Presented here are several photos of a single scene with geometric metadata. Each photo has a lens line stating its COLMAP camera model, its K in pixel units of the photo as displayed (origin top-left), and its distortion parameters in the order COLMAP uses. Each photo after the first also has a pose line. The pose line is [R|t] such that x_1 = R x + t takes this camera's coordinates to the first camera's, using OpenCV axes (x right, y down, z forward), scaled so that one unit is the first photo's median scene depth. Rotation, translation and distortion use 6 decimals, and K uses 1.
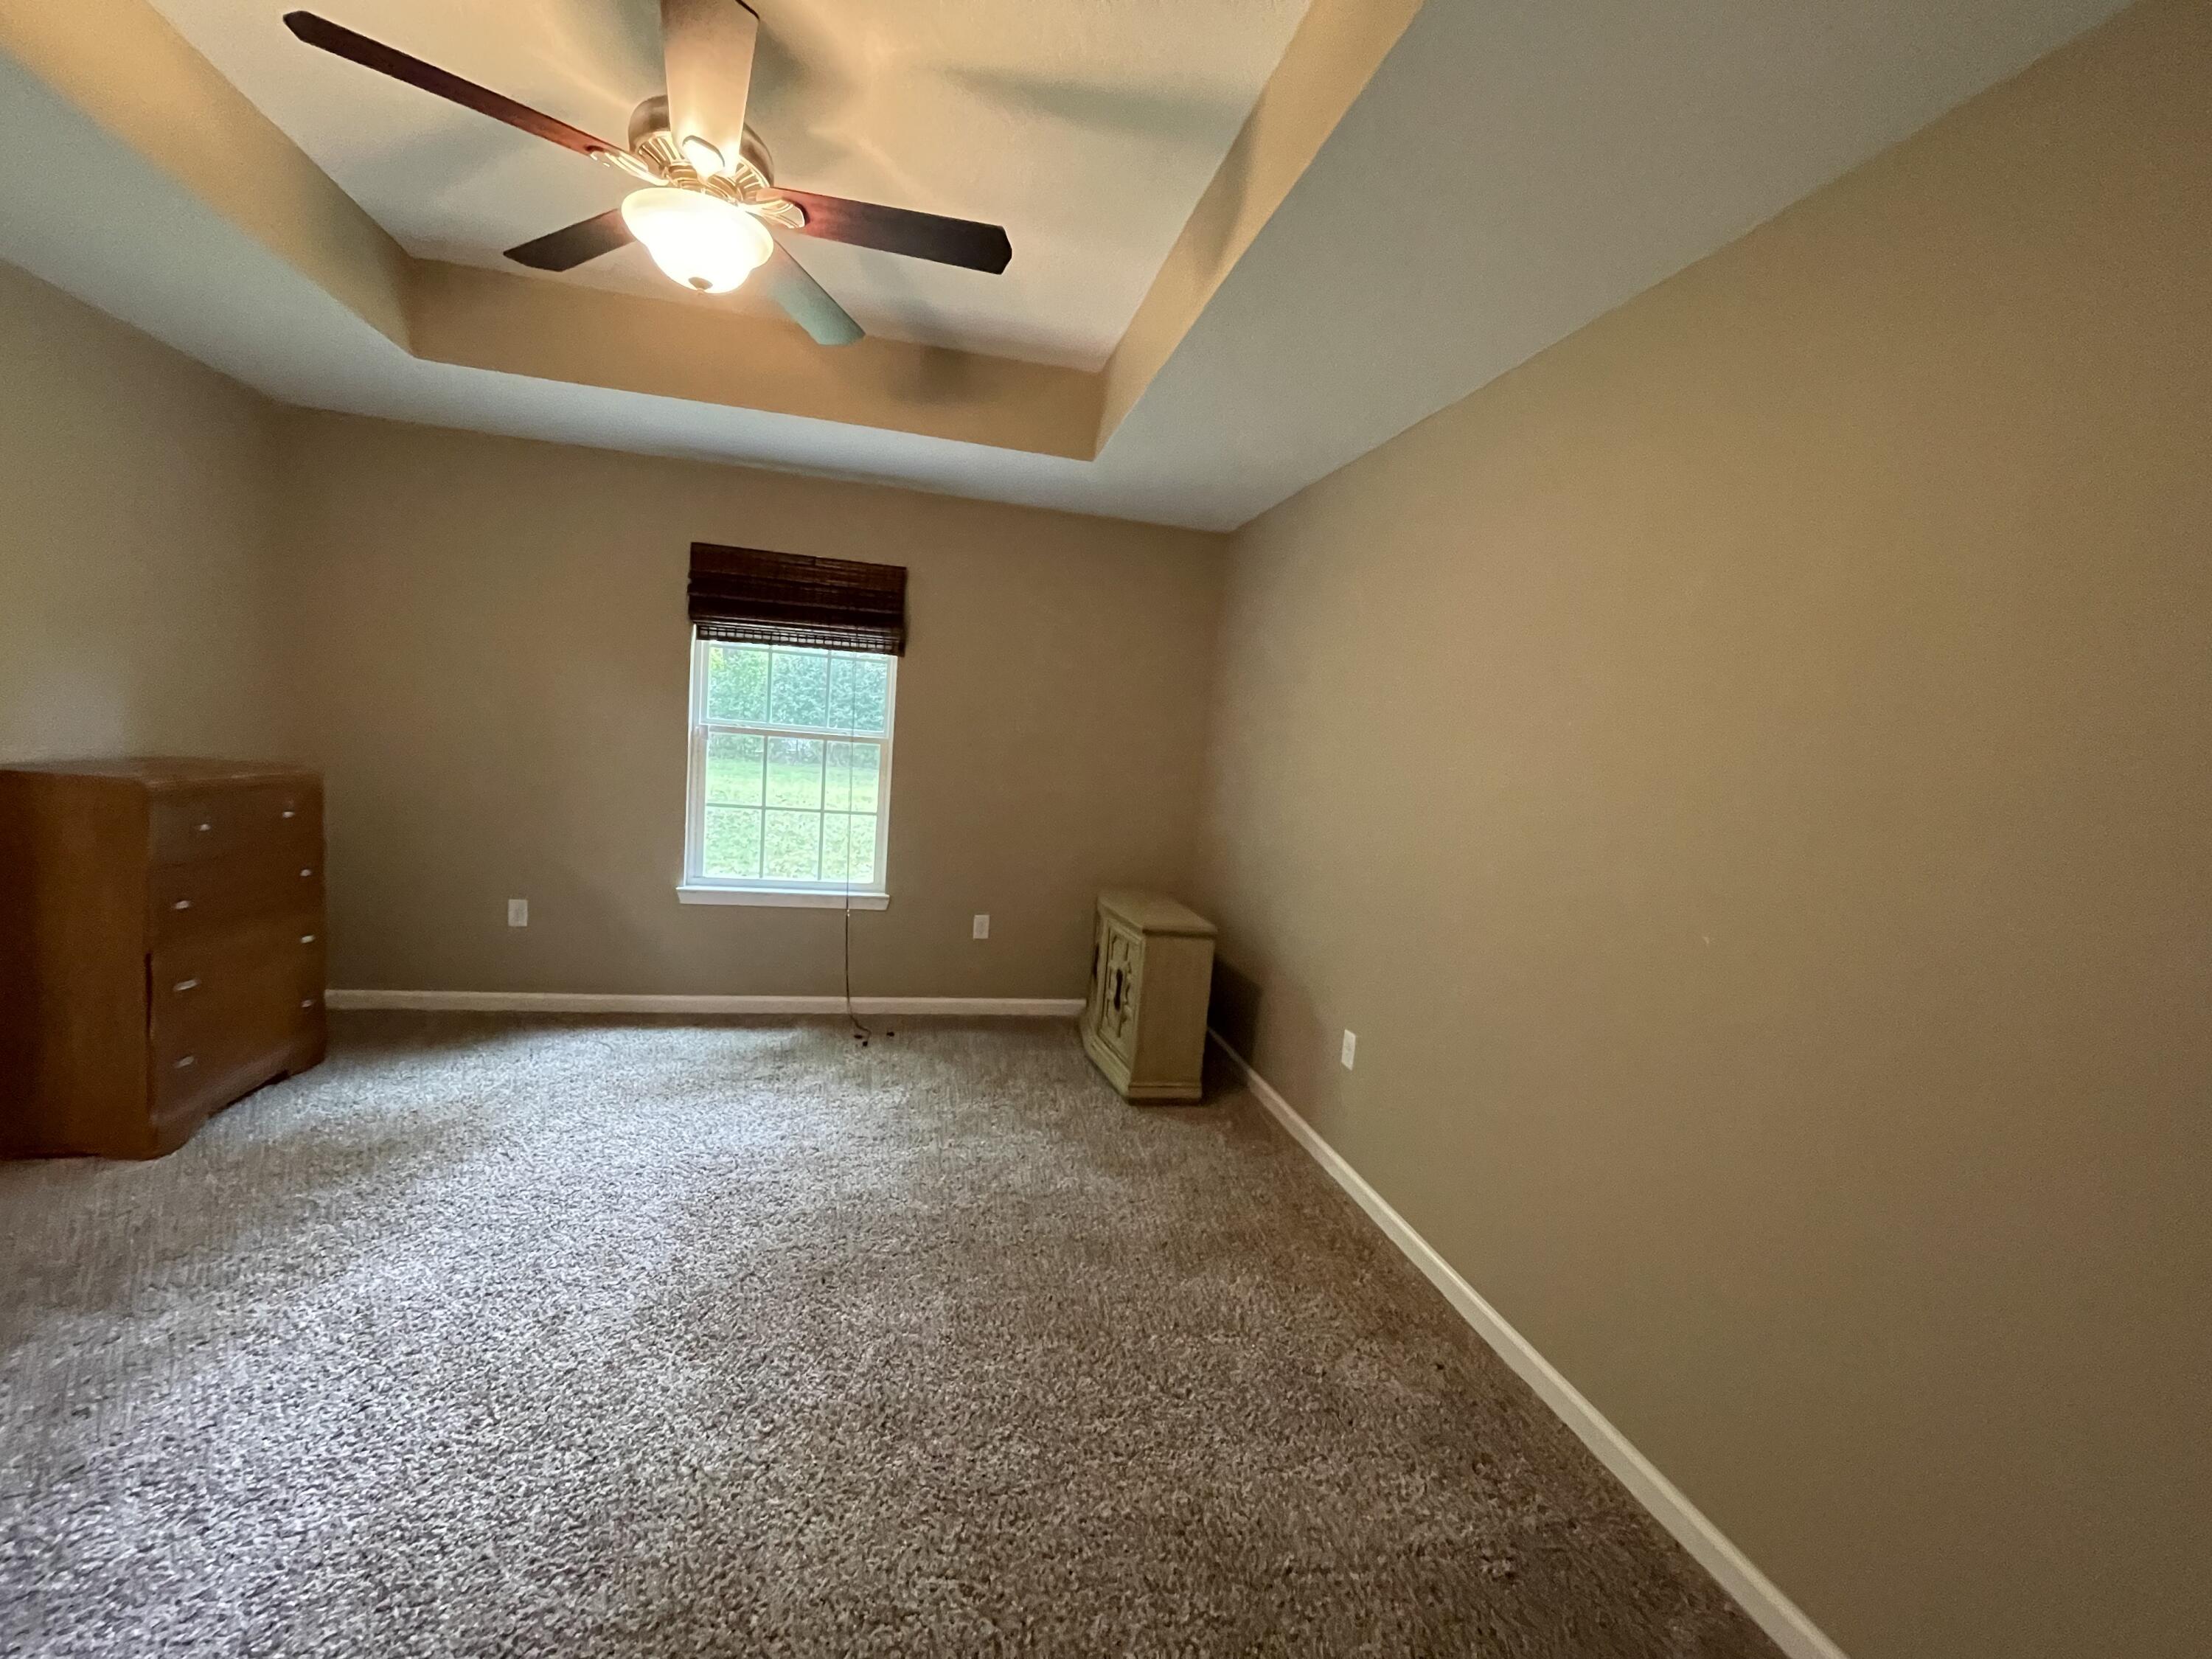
lens RADIAL K [[893.5, 0, 1095.9], [0, 893.5, 832.2], [0, 0, 1]] dist [0.001923, 0.000094]
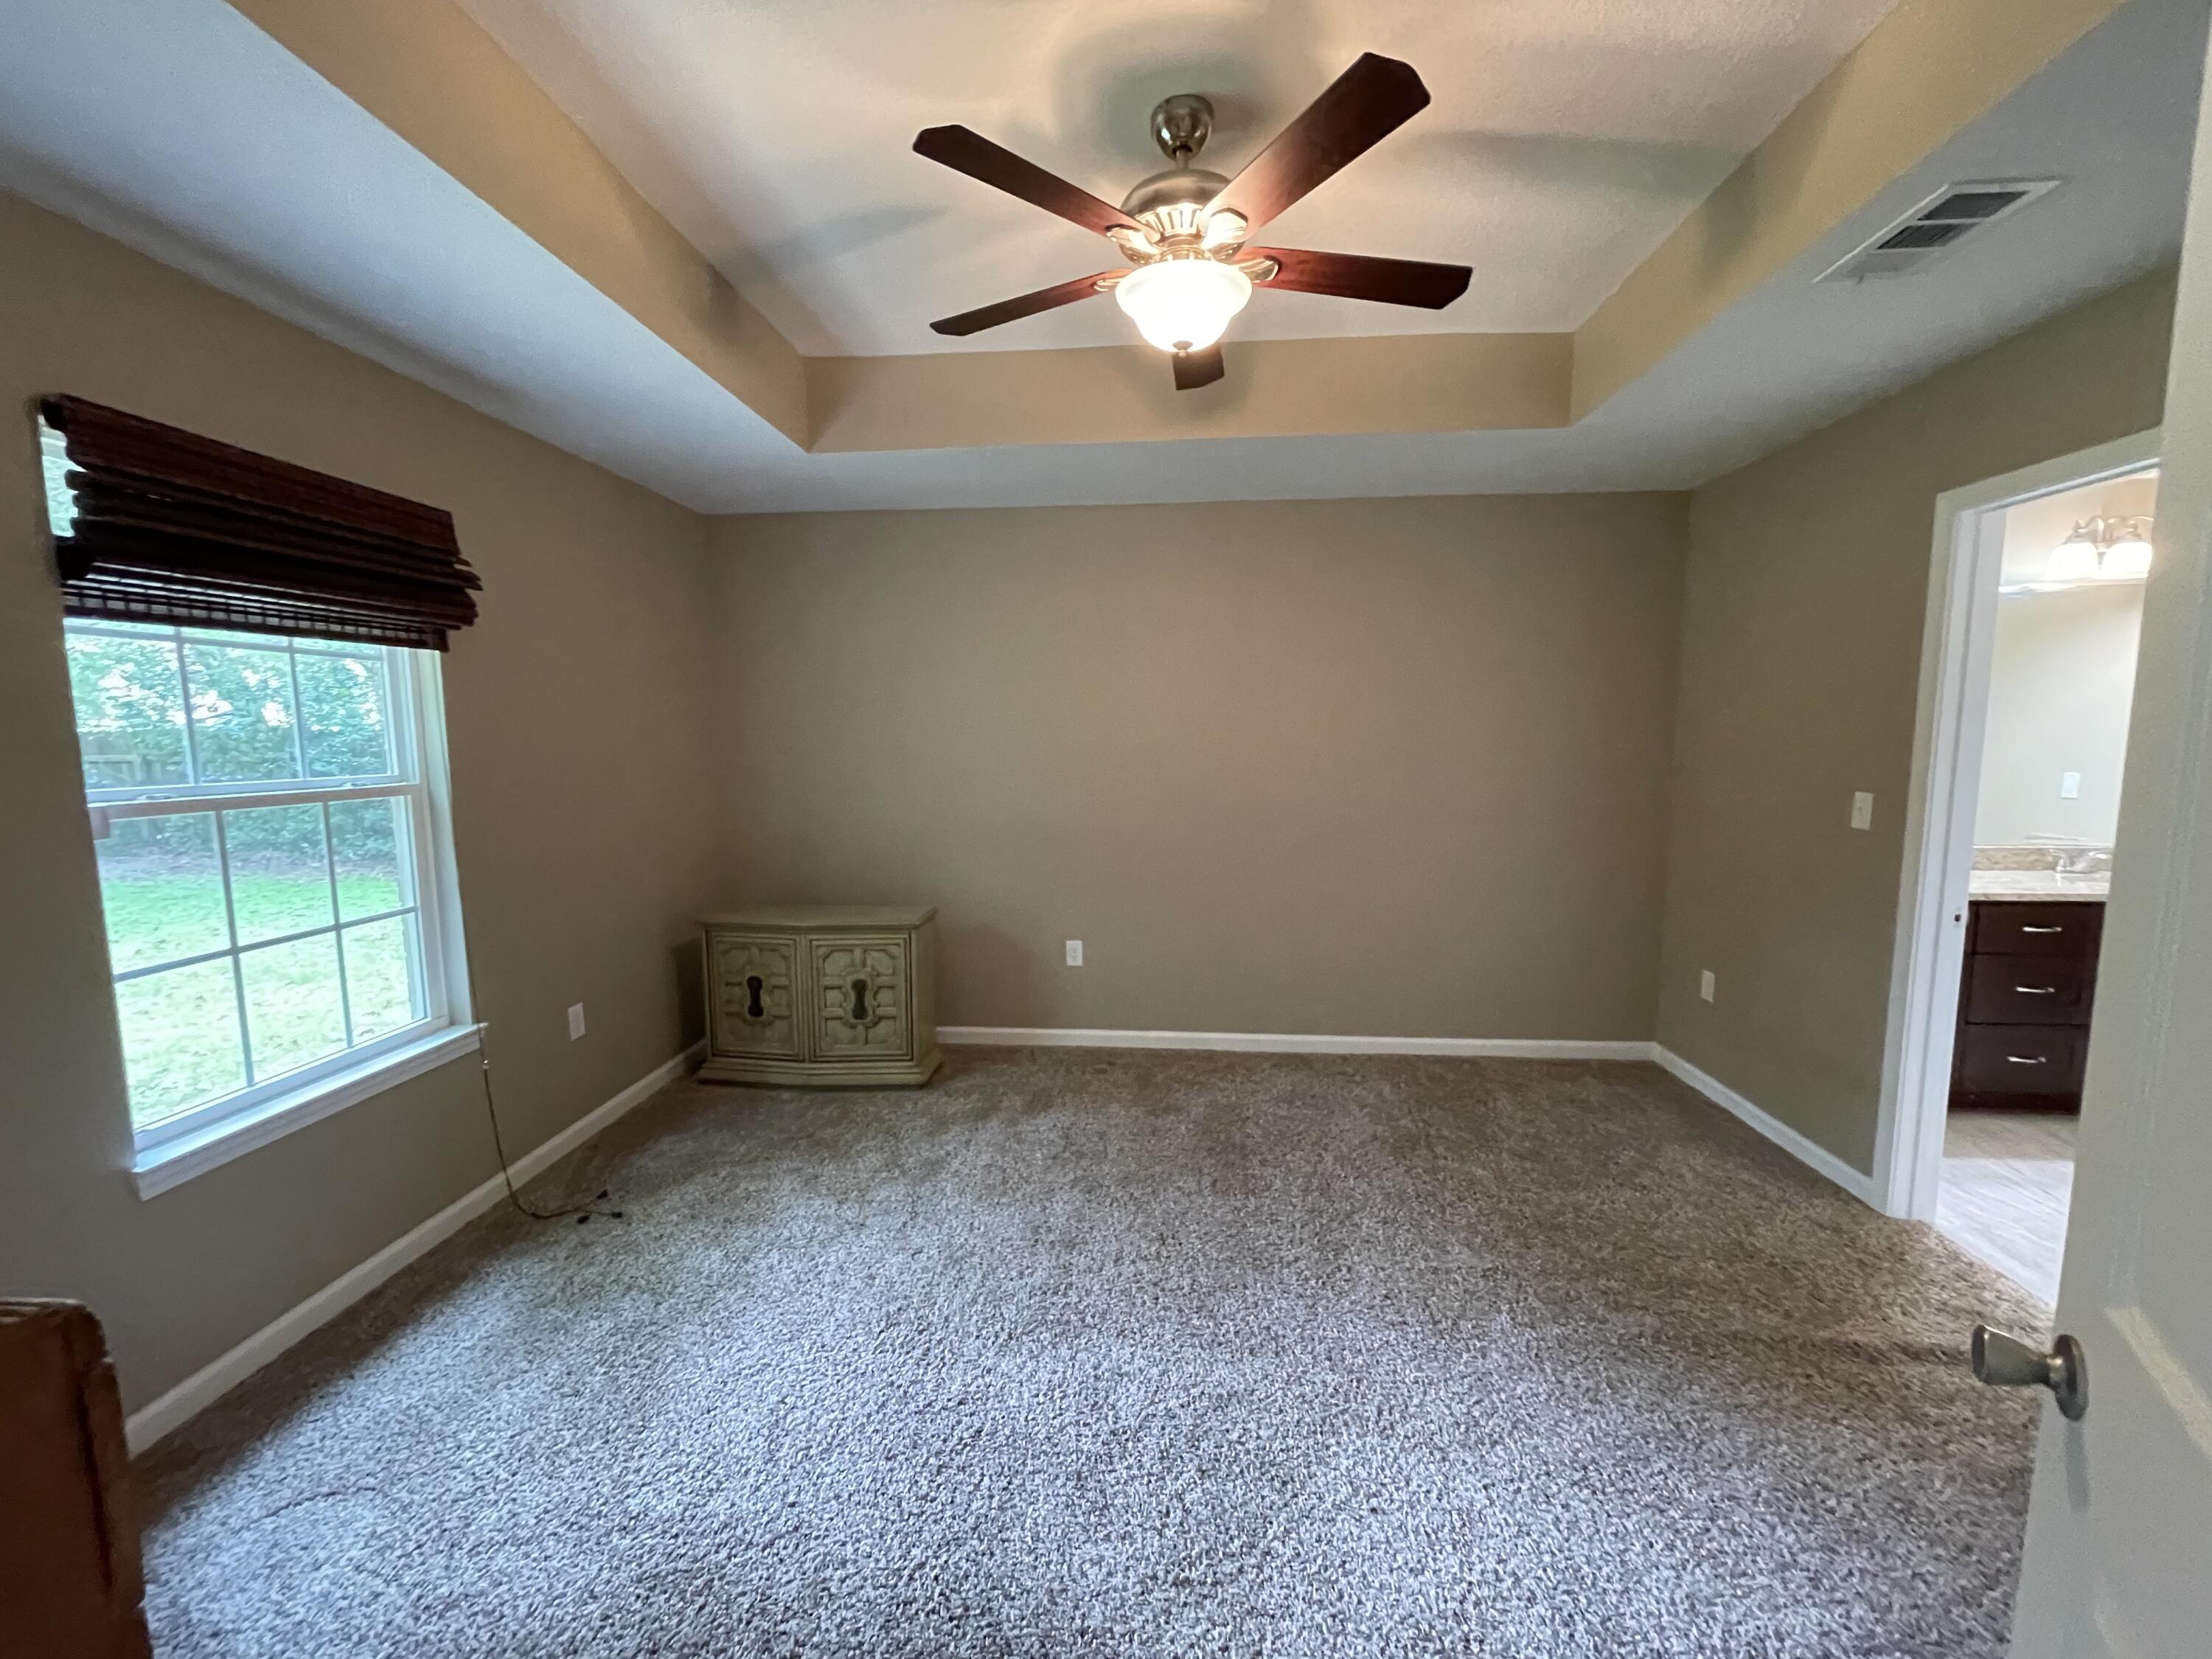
lens RADIAL K [[893.5, 0, 1095.9], [0, 893.5, 832.2], [0, 0, 1]] dist [0.001923, 0.000094]
pose [[0.289754, -0.185368, 0.938979, -0.711608], [0.130936, 0.979519, 0.152967, -0.109566], [-0.948103, 0.078623, 0.308091, 0.382825]]
